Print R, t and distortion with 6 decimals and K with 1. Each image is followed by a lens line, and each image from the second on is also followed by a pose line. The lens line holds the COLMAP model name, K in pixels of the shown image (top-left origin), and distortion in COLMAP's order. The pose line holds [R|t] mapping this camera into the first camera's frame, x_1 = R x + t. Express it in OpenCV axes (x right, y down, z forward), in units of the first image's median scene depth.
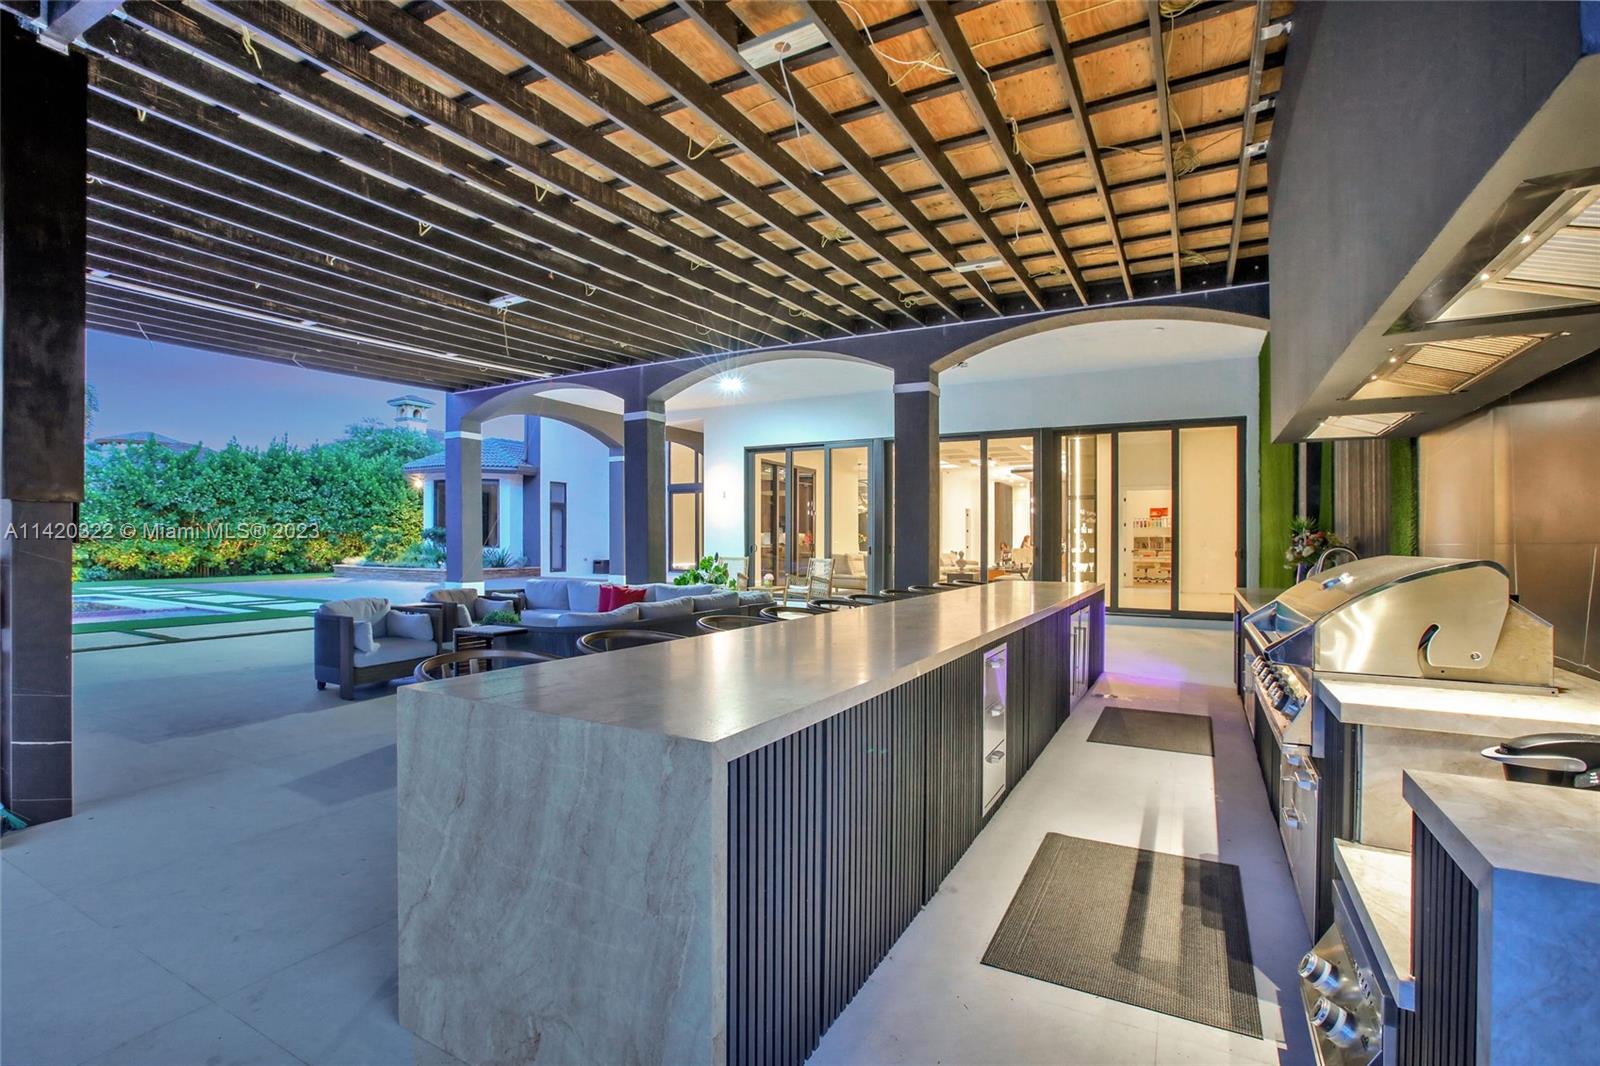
lens RADIAL K [[732.5, 0, 794.7], [0, 732.5, 525.9], [0, 0, 1]] dist [-0.032213, 0.007886]
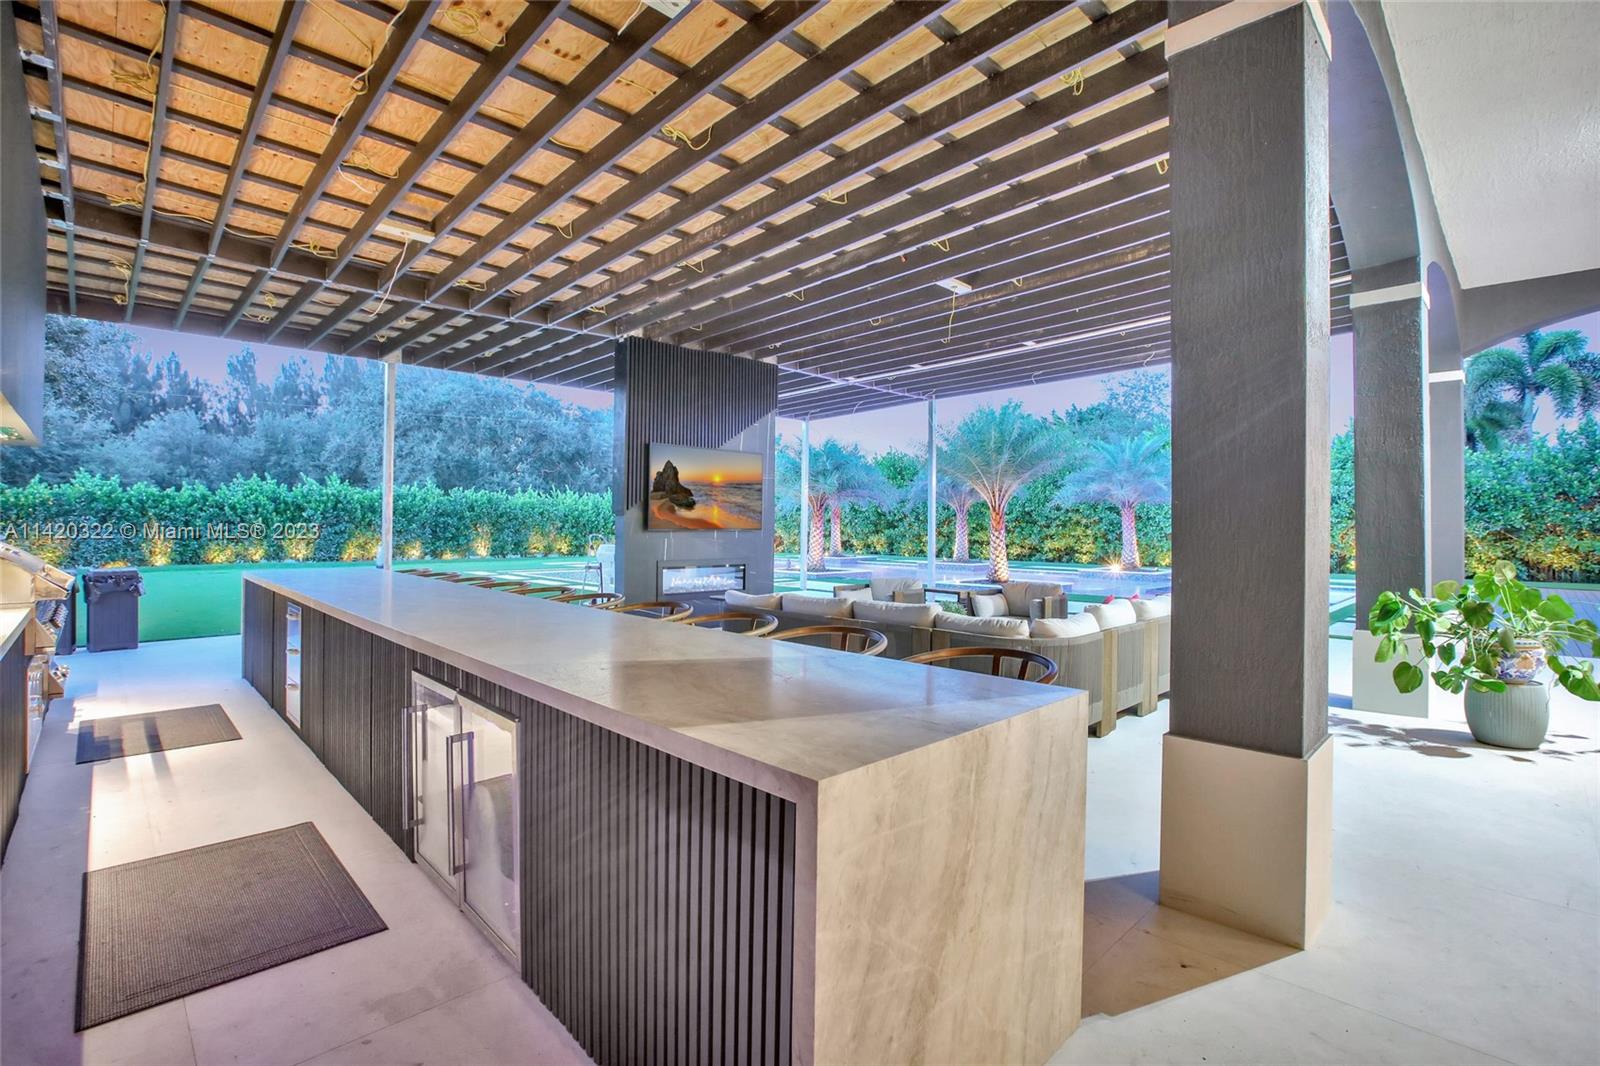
lens RADIAL K [[732.5, 0, 787.4], [0, 732.5, 526.0], [0, 0, 1]] dist [-0.032213, 0.007886]
pose [[-0.299187, 0.004616, -0.954183, 1.002694], [-0.005244, 0.999965, 0.006482, 0.009623], [0.954180, 0.006943, -0.299152, 1.794330]]
